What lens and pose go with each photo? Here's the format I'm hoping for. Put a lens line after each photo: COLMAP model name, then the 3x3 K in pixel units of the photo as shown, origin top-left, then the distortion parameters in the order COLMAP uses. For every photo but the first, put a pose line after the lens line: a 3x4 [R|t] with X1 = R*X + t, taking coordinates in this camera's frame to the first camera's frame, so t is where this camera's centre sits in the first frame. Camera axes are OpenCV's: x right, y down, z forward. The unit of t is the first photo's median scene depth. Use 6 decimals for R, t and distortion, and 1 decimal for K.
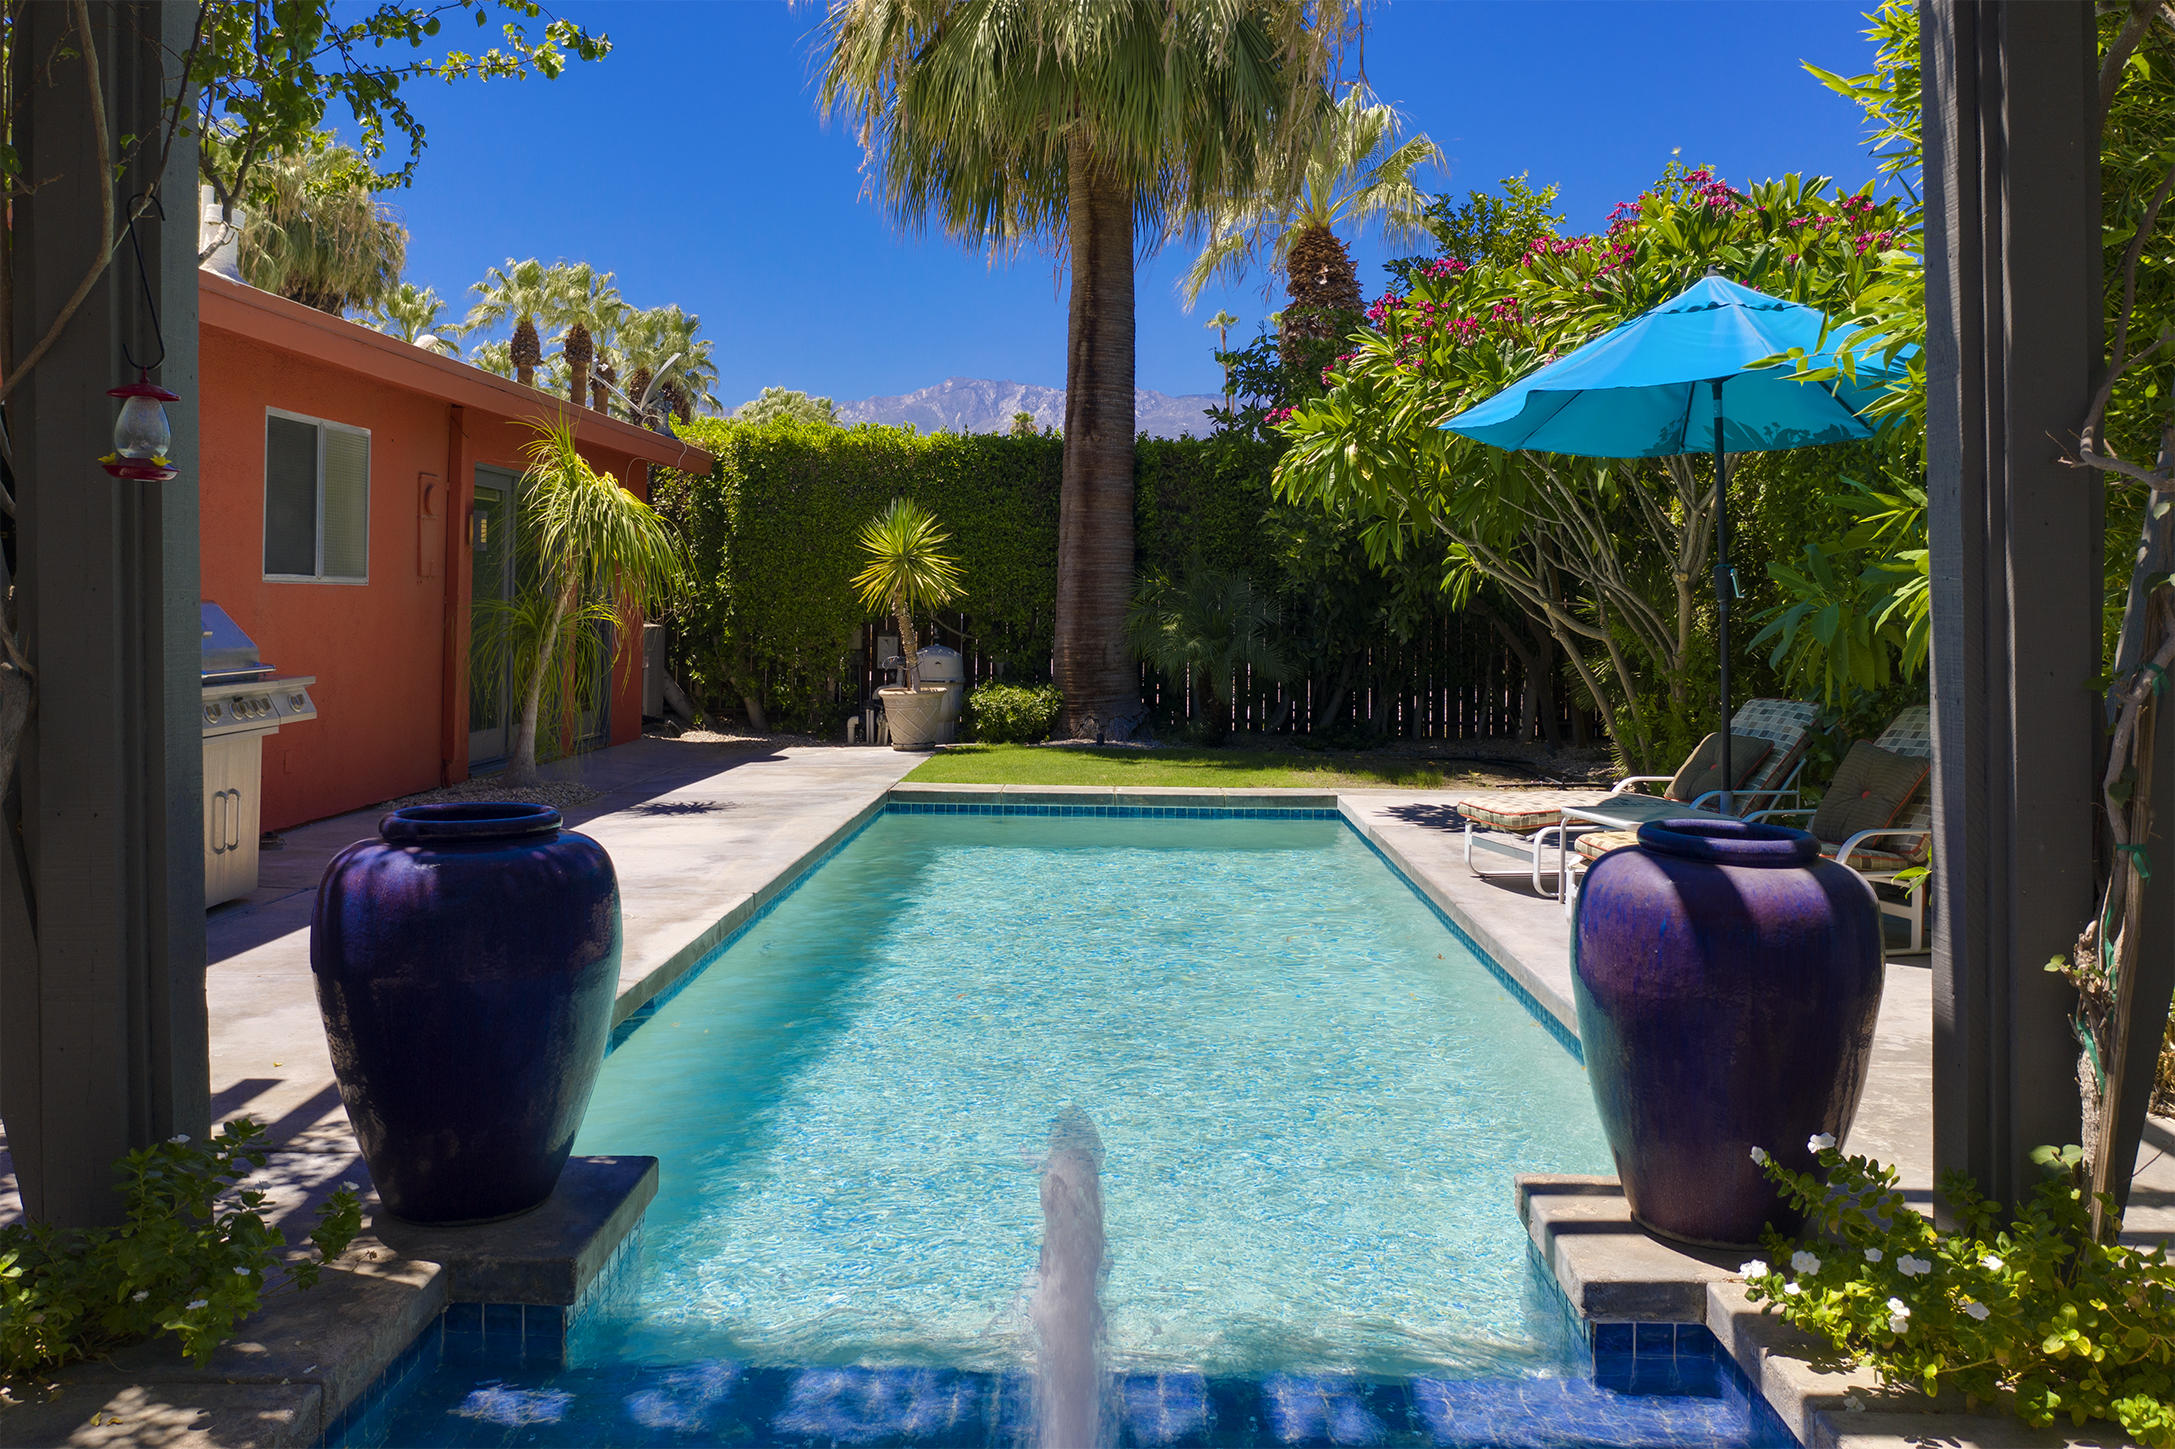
lens RADIAL K [[1807.4, 0, 1093.2], [0, 1807.4, 756.0], [0, 0, 1]] dist [-0.030371, 0.015569]
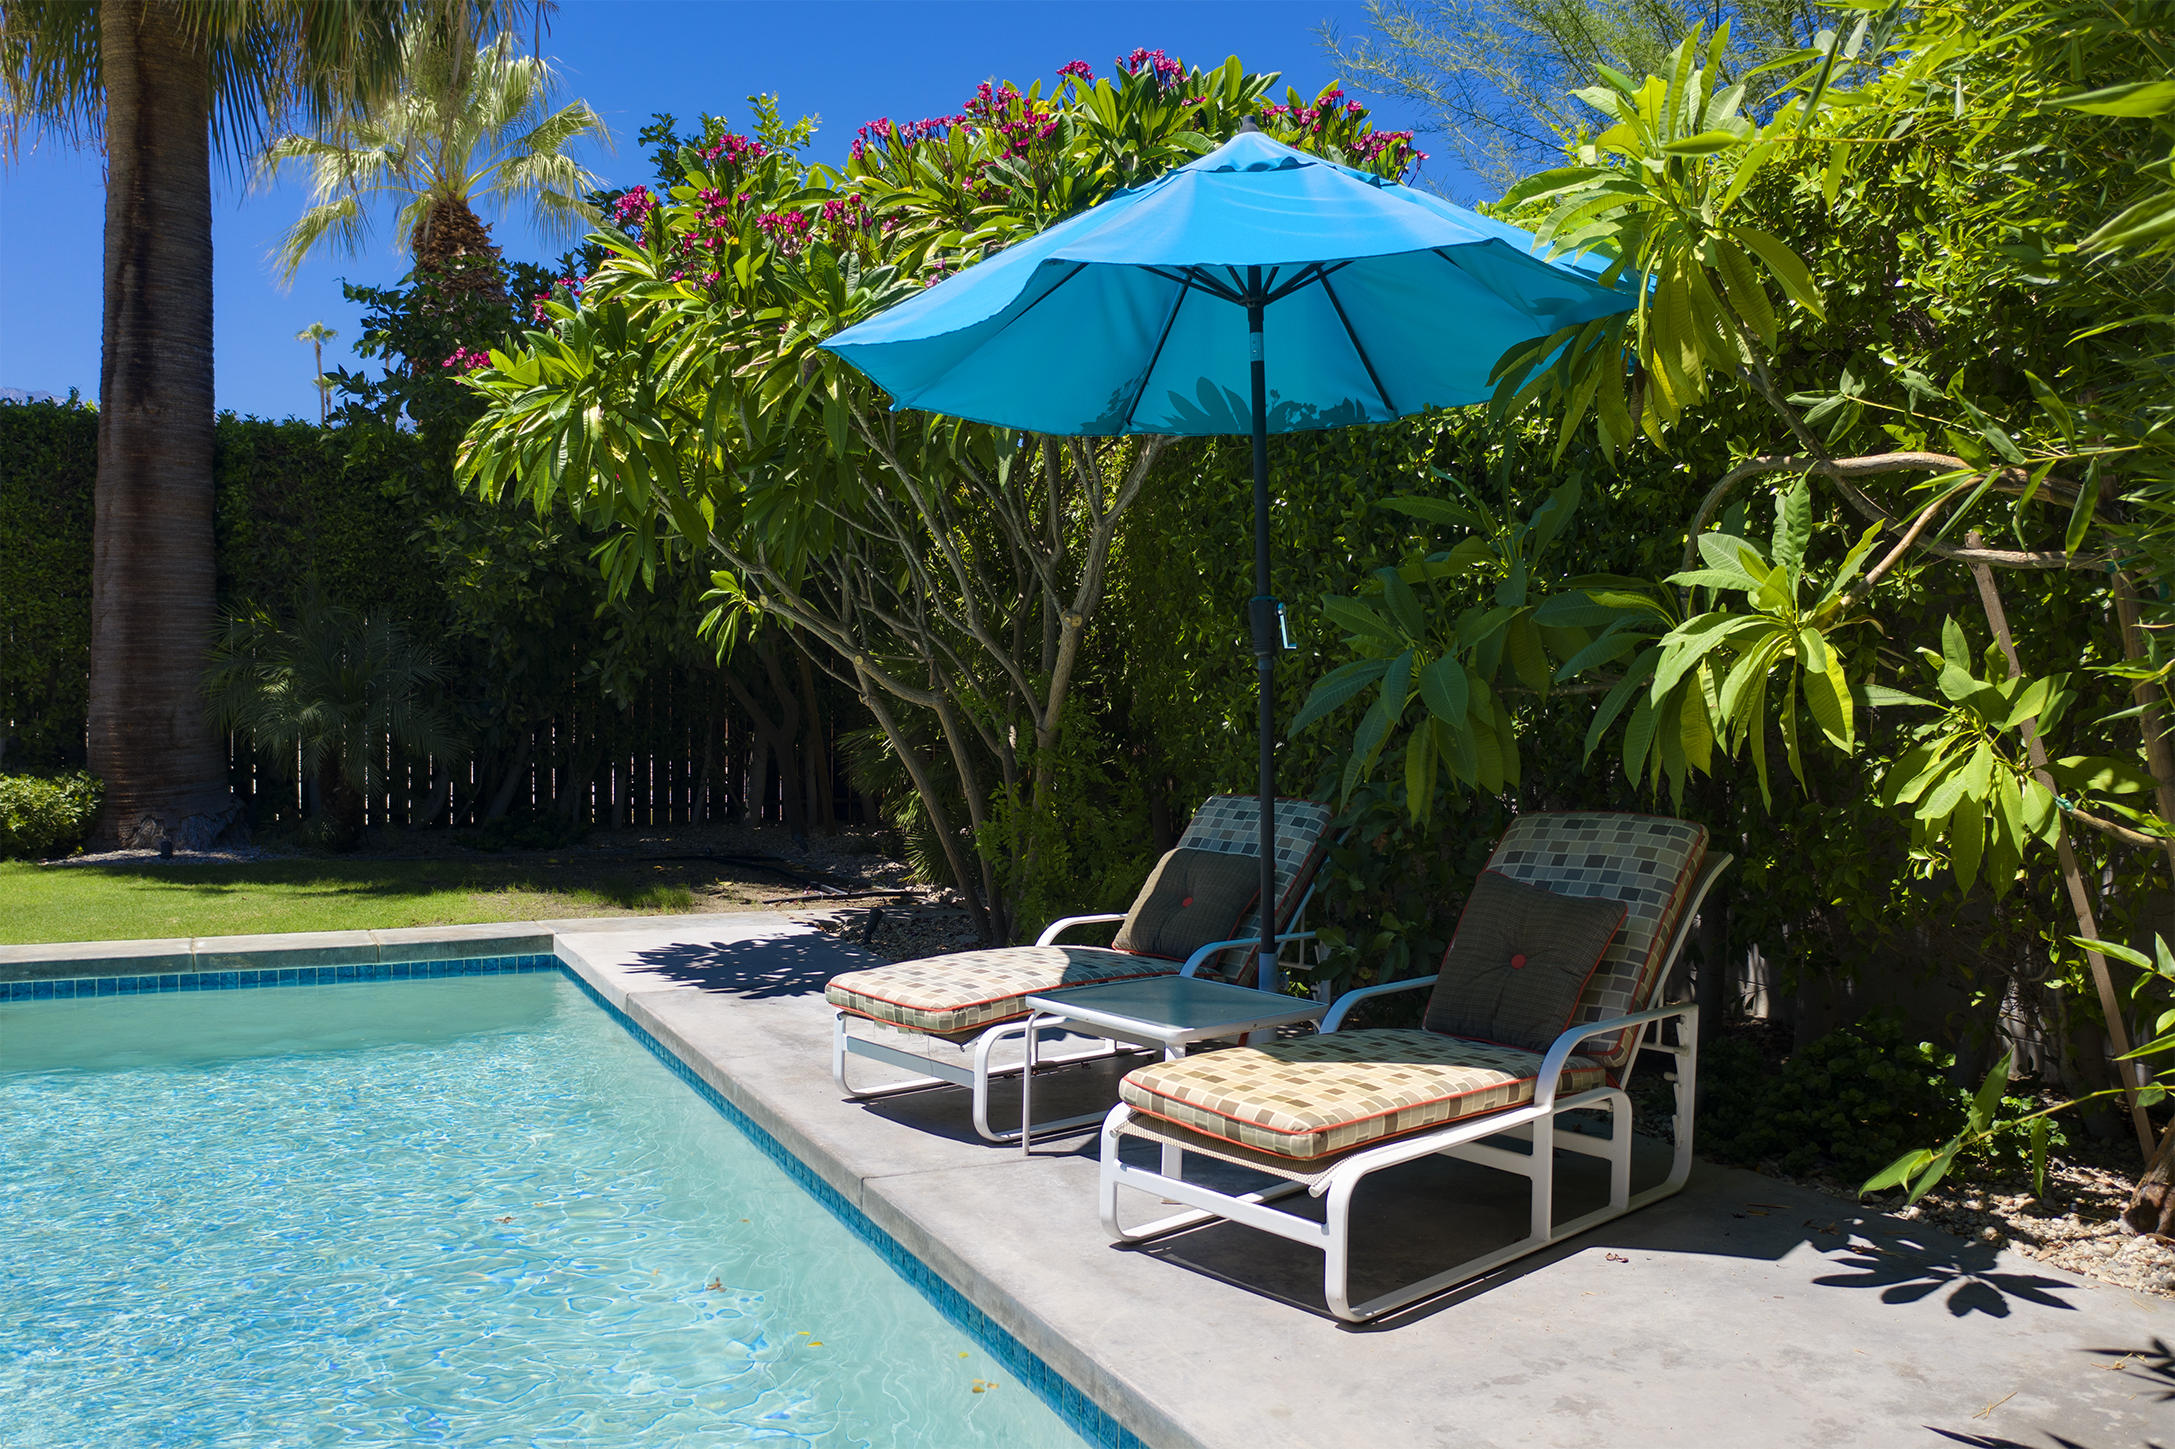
lens RADIAL K [[1807.4, 0, 1093.2], [0, 1807.4, 756.0], [0, 0, 1]] dist [-0.030371, 0.015569]
pose [[0.886972, -0.016740, 0.461521, 0.002500], [0.030457, 0.999288, -0.022287, -0.021825], [-0.460819, 0.033824, 0.886850, 0.268503]]
